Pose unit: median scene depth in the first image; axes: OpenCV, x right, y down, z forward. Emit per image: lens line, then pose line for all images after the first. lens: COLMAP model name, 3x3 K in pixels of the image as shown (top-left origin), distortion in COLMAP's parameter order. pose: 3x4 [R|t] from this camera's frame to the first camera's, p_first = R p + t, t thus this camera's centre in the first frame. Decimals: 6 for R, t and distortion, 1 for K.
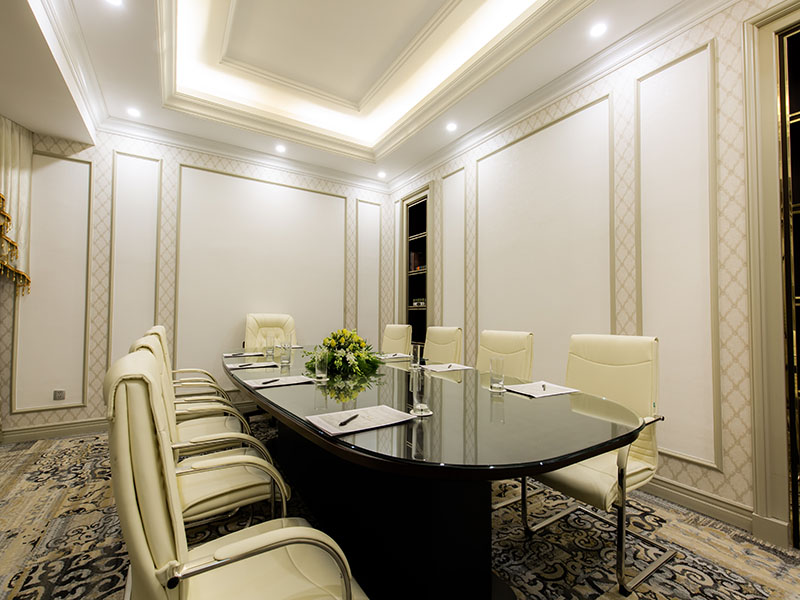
lens RADIAL K [[358.0, 0, 400.2], [0, 358.0, 305.6], [0, 0, 1]] dist [0.008451, -0.002026]
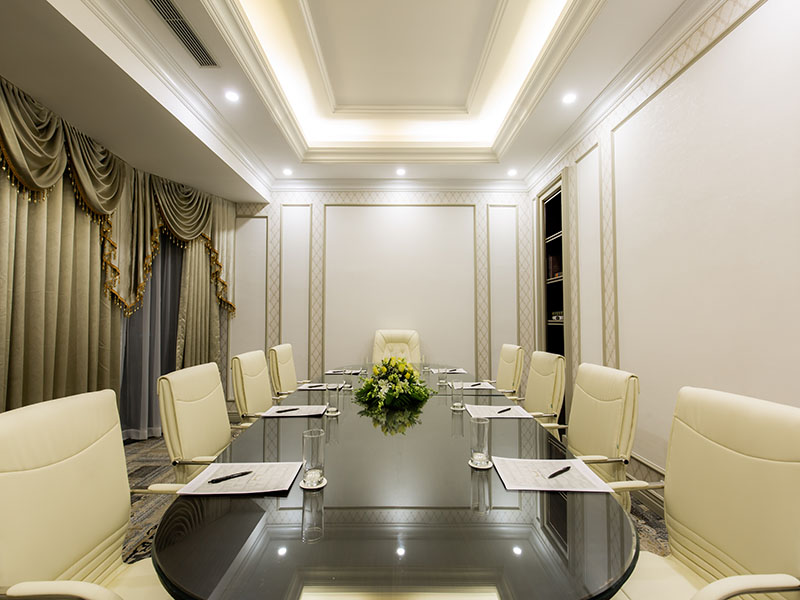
lens RADIAL K [[358.0, 0, 400.9], [0, 358.0, 305.7], [0, 0, 1]] dist [0.008451, -0.002026]
pose [[0.852330, -0.028692, -0.522217, 0.247121], [0.022363, 0.999580, -0.018421, -0.035612], [0.522526, 0.004022, 0.852614, 0.138203]]
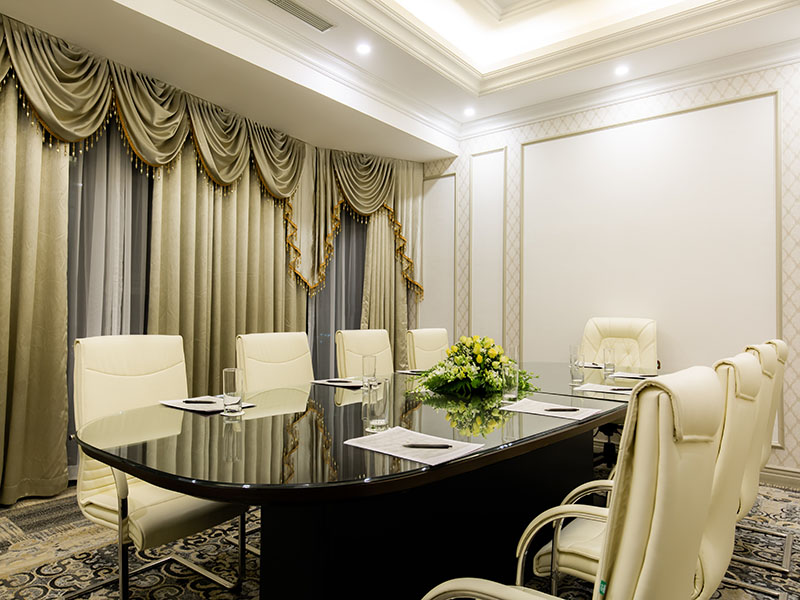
lens RADIAL K [[529.2, 0, 398.7], [0, 529.2, 305.1], [0, 0, 1]] dist [0.001142, -0.003542]
pose [[0.328626, -0.024152, -0.944151, 0.555225], [0.015557, 0.999676, -0.020157, 0.016133], [0.944332, -0.008064, 0.328895, 0.344236]]
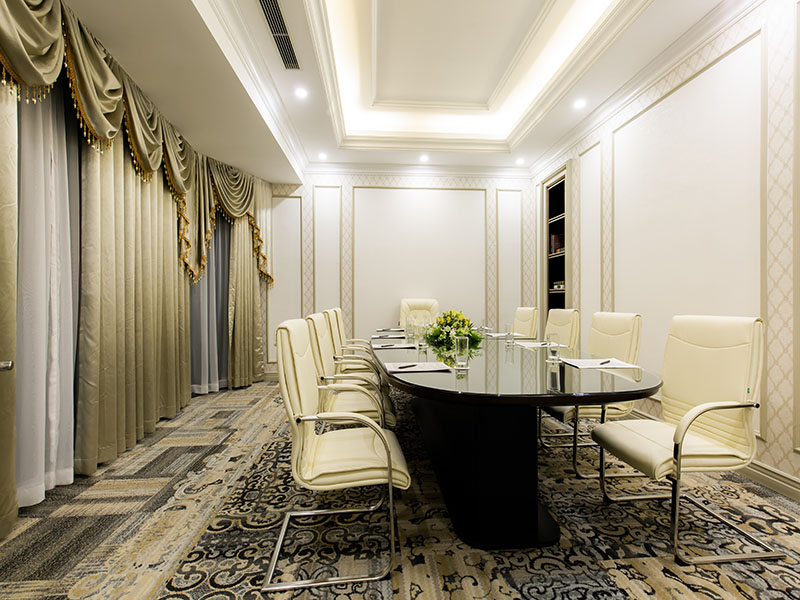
lens RADIAL K [[358.0, 0, 402.4], [0, 358.0, 301.9], [0, 0, 1]] dist [0.008451, -0.002026]
pose [[0.886362, -0.010007, -0.462885, 0.176870], [0.024349, 0.999390, 0.025020, 0.002065], [0.462352, -0.033447, 0.886065, -0.113358]]
